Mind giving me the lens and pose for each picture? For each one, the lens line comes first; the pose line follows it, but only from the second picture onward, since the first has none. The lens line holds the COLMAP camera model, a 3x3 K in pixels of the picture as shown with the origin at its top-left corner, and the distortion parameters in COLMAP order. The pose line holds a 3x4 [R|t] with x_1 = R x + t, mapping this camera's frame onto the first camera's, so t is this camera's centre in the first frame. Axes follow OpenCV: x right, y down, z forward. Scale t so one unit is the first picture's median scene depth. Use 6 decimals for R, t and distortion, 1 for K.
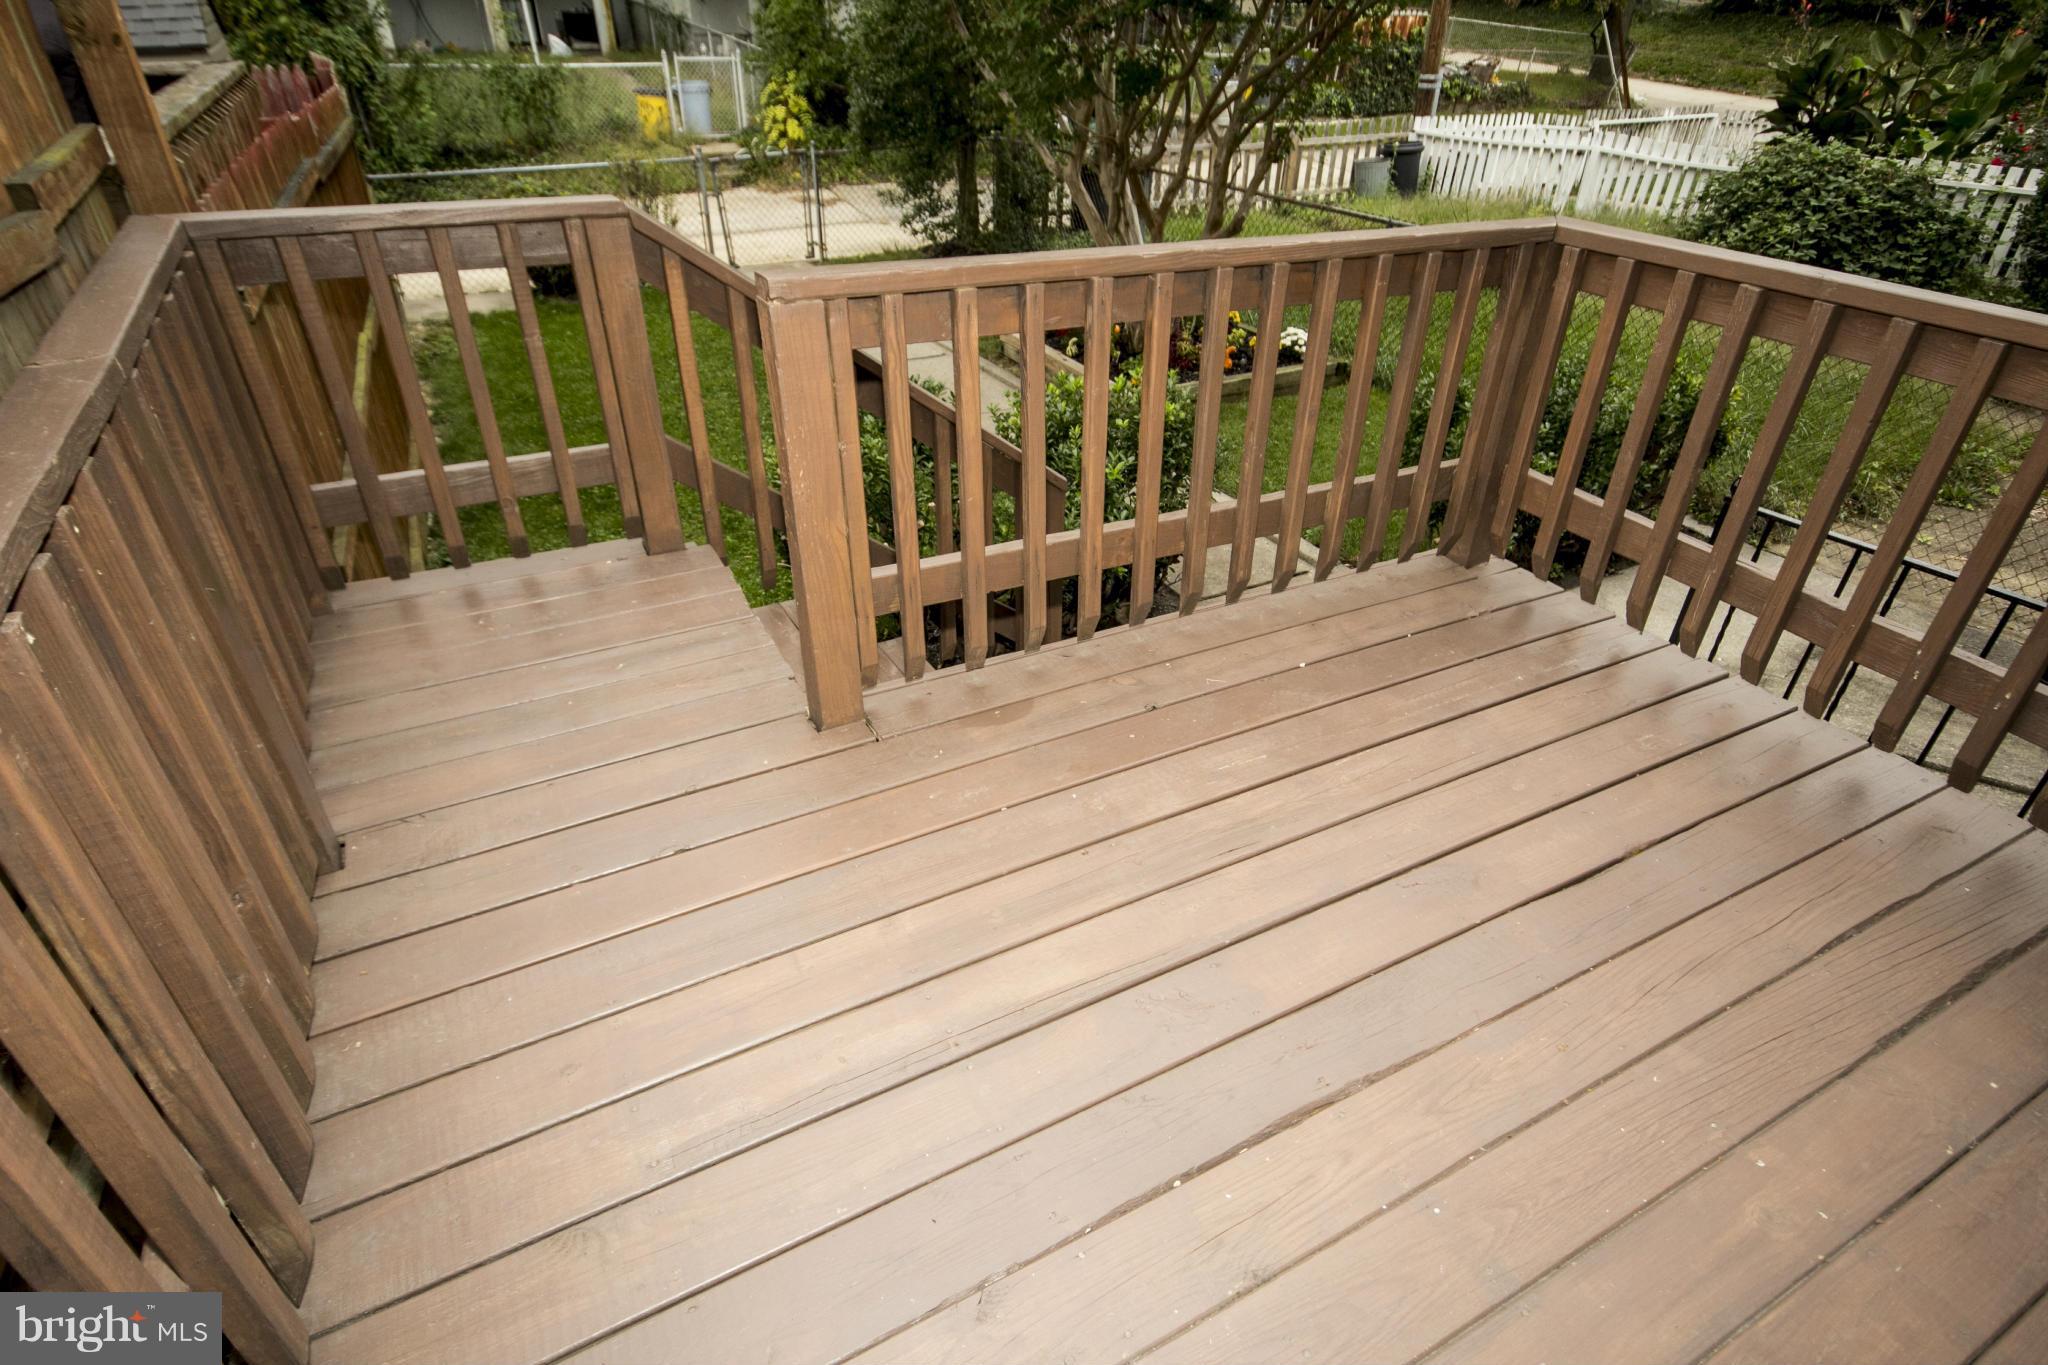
lens RADIAL K [[1086.1, 0, 1024.0], [0, 1086.1, 682.5], [0, 0, 1]] dist [-0.000678, 0.000885]
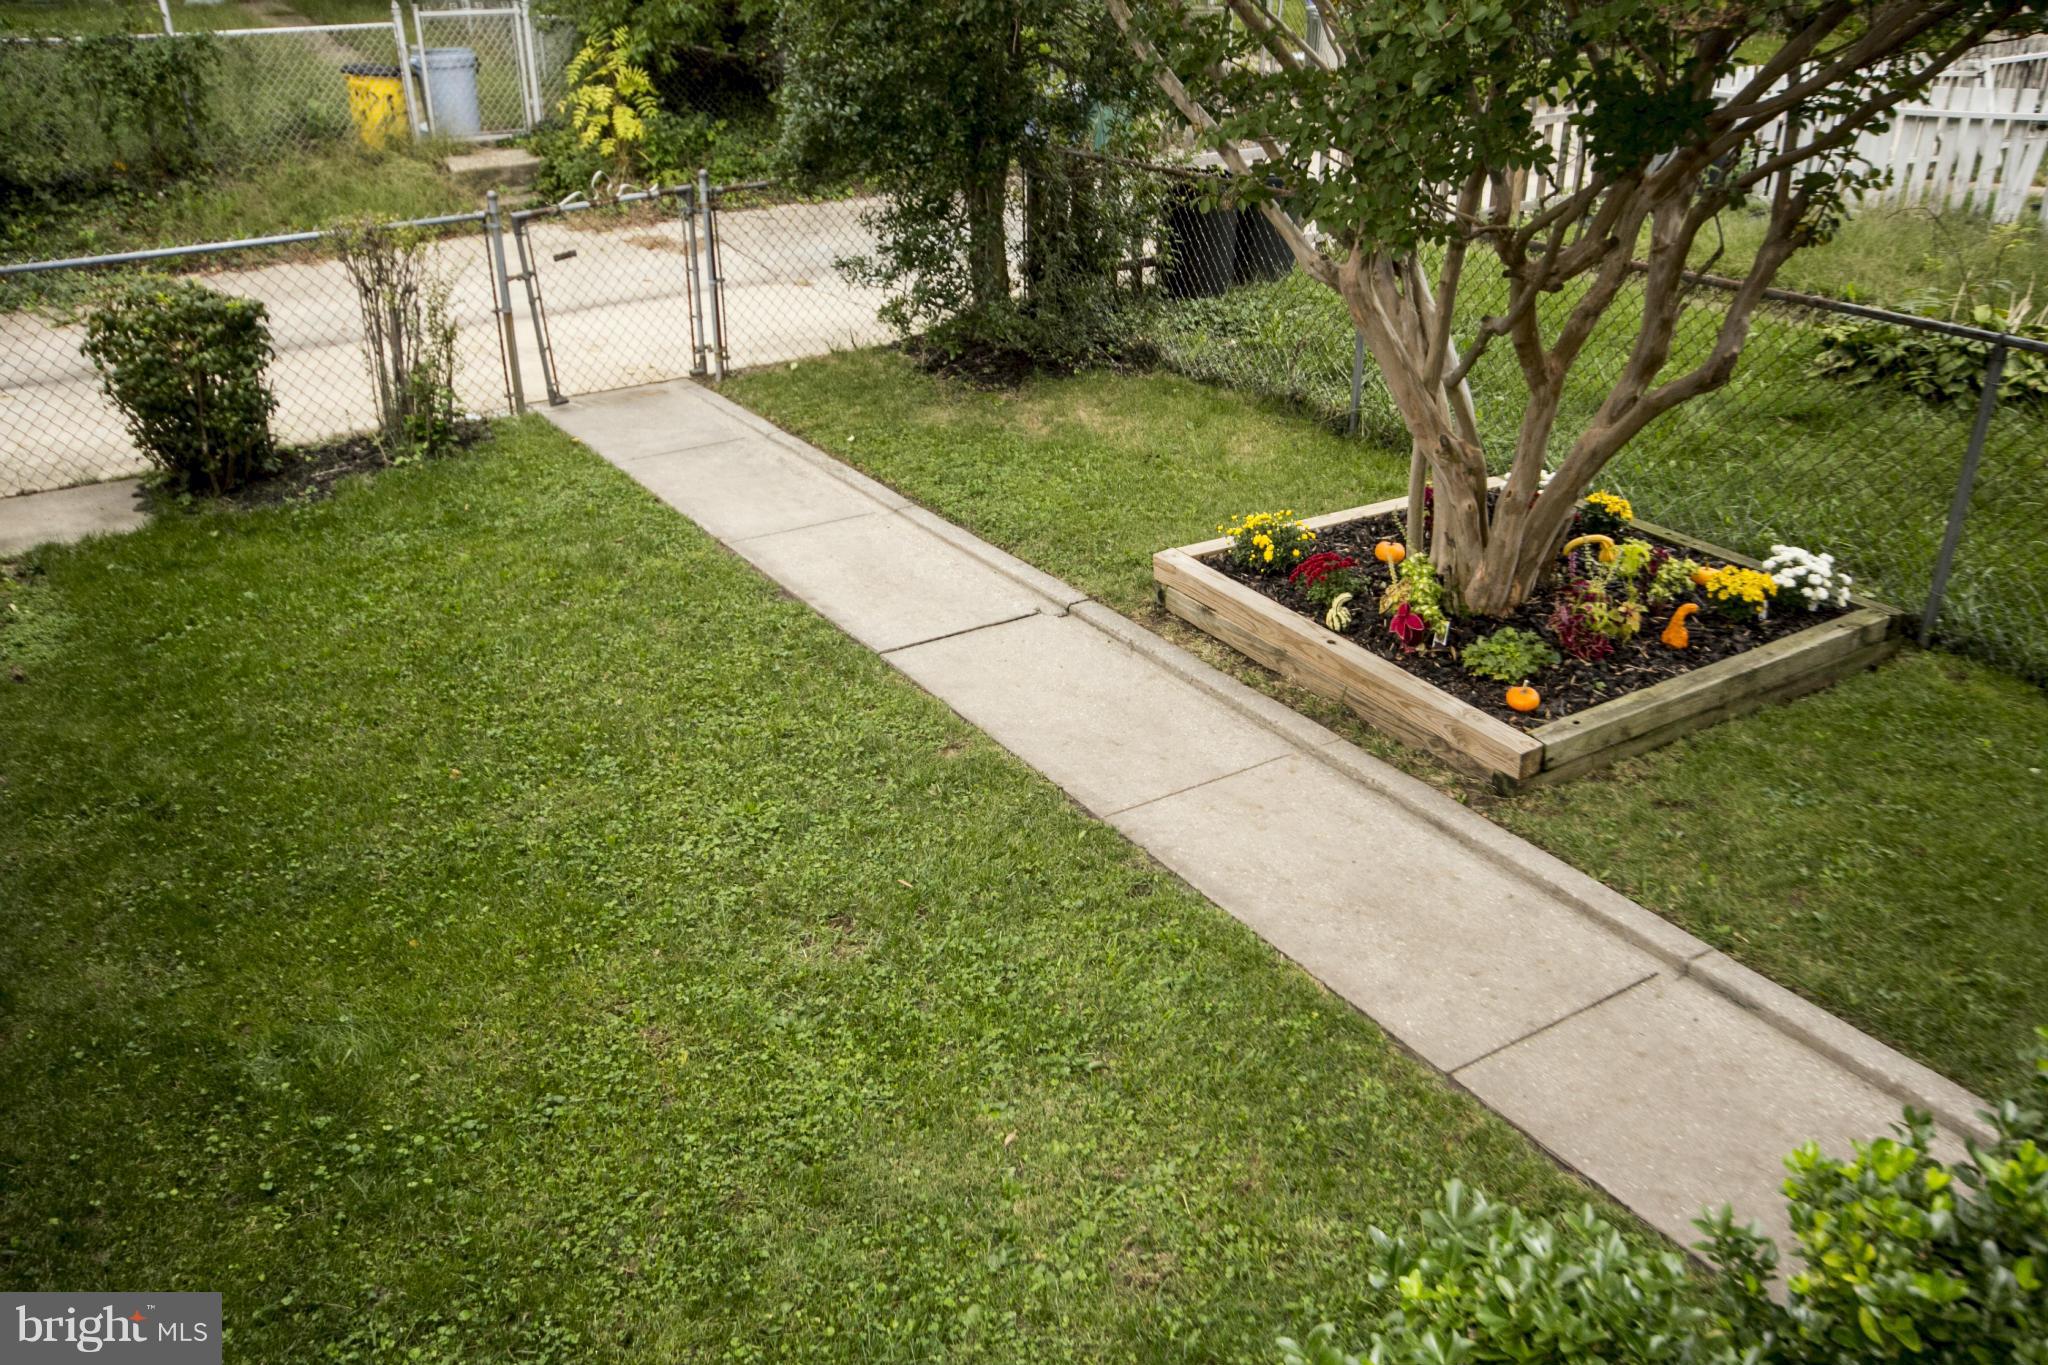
lens RADIAL K [[1711.5, 0, 1024.0], [0, 1711.5, 682.5], [0, 0, 1]] dist [0.013807, 0.003555]
pose [[0.997367, -0.052509, 0.050028, -0.066156], [0.058309, 0.990746, -0.122567, -0.097090], [-0.043129, 0.125161, 0.991199, 0.133899]]
